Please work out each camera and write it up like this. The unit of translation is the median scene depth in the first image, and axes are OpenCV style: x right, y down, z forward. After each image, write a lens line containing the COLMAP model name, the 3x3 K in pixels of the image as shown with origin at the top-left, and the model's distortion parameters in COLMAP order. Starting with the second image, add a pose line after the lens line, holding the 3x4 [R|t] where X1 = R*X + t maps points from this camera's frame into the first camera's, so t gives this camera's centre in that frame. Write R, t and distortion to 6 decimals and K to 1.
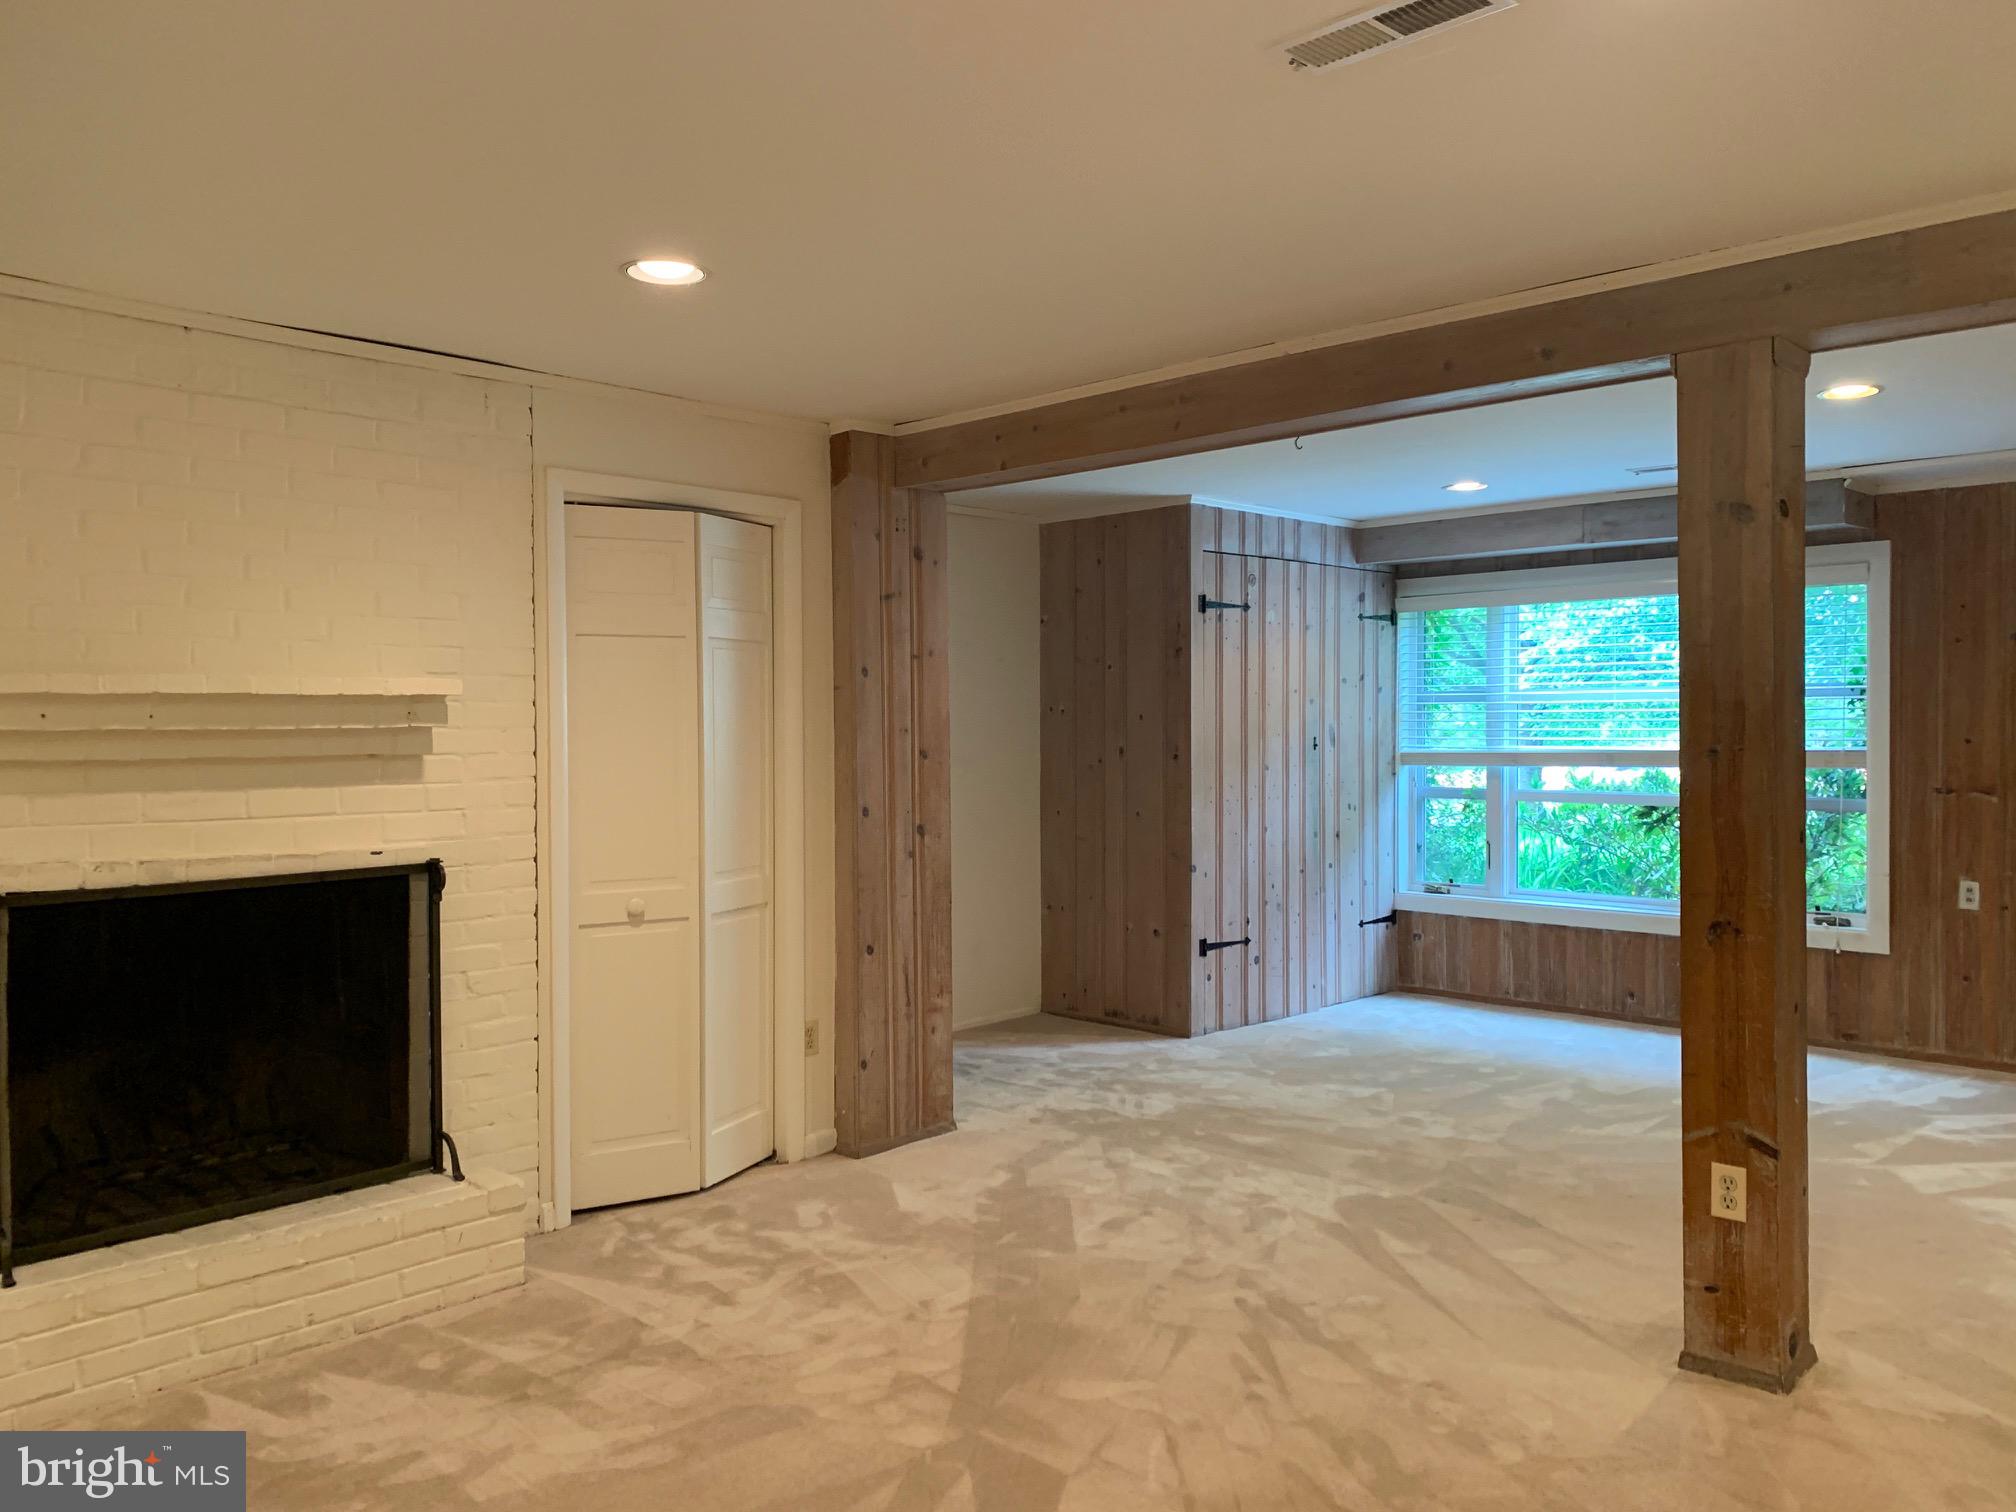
lens RADIAL K [[1555.6, 0, 1005.8], [0, 1555.6, 743.1], [0, 0, 1]] dist [0.046167, 0.000158]
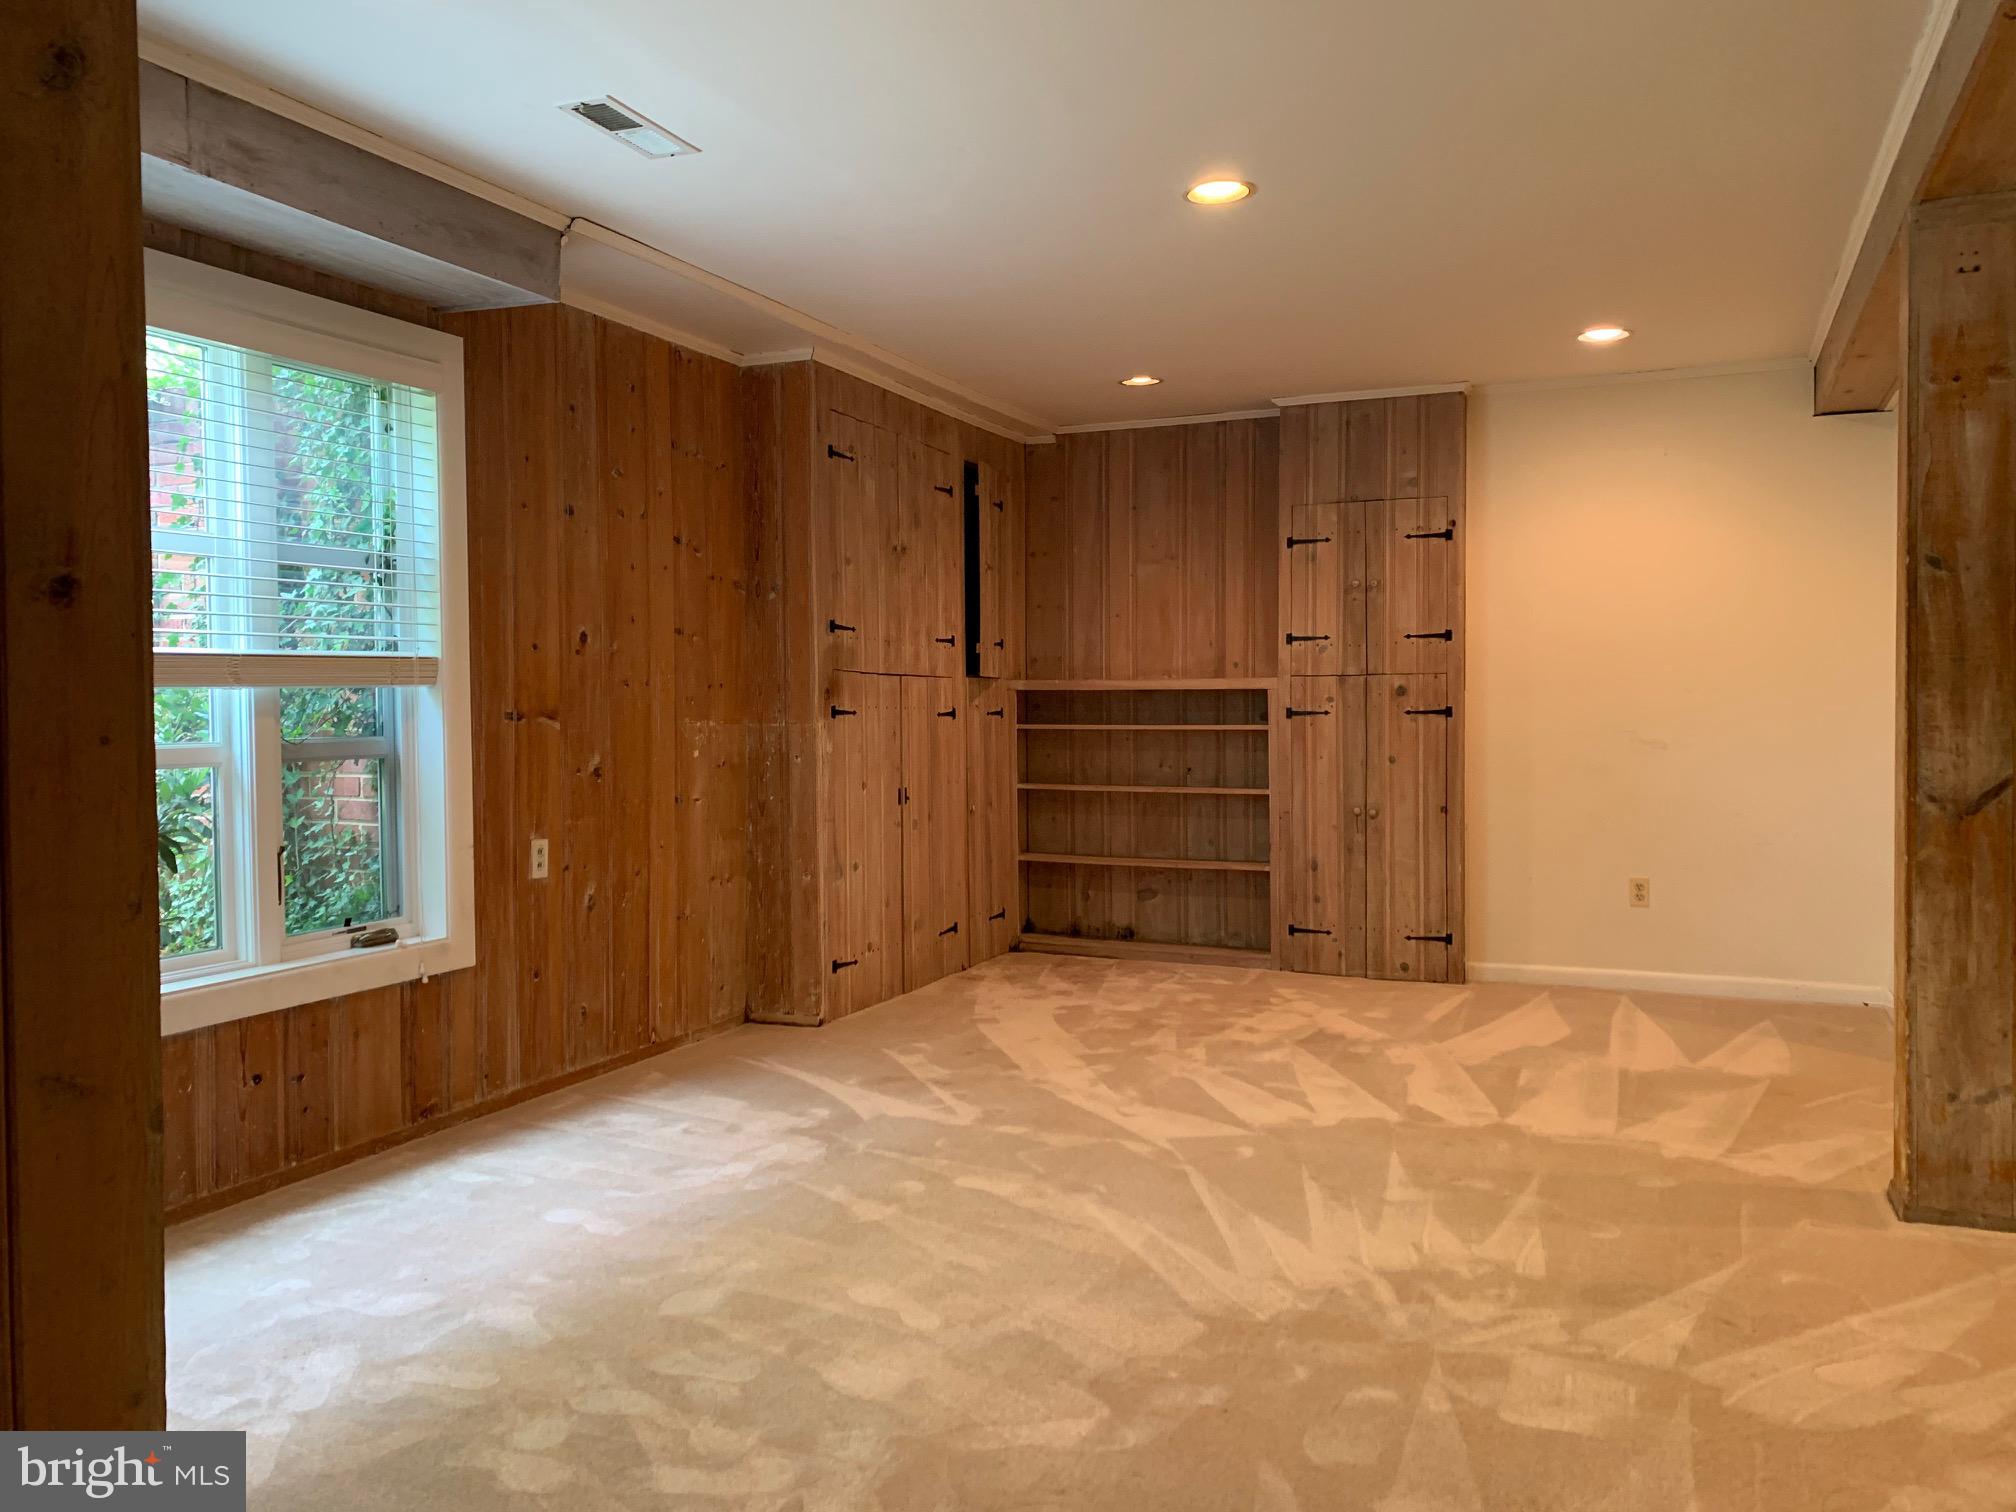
lens RADIAL K [[1555.6, 0, 1005.8], [0, 1555.6, 743.1], [0, 0, 1]] dist [0.046167, 0.000158]
pose [[-0.338641, -0.018110, 0.940741, -0.137761], [0.027730, 0.999188, 0.029217, 0.027827], [-0.940507, 0.035981, -0.337864, 1.032470]]
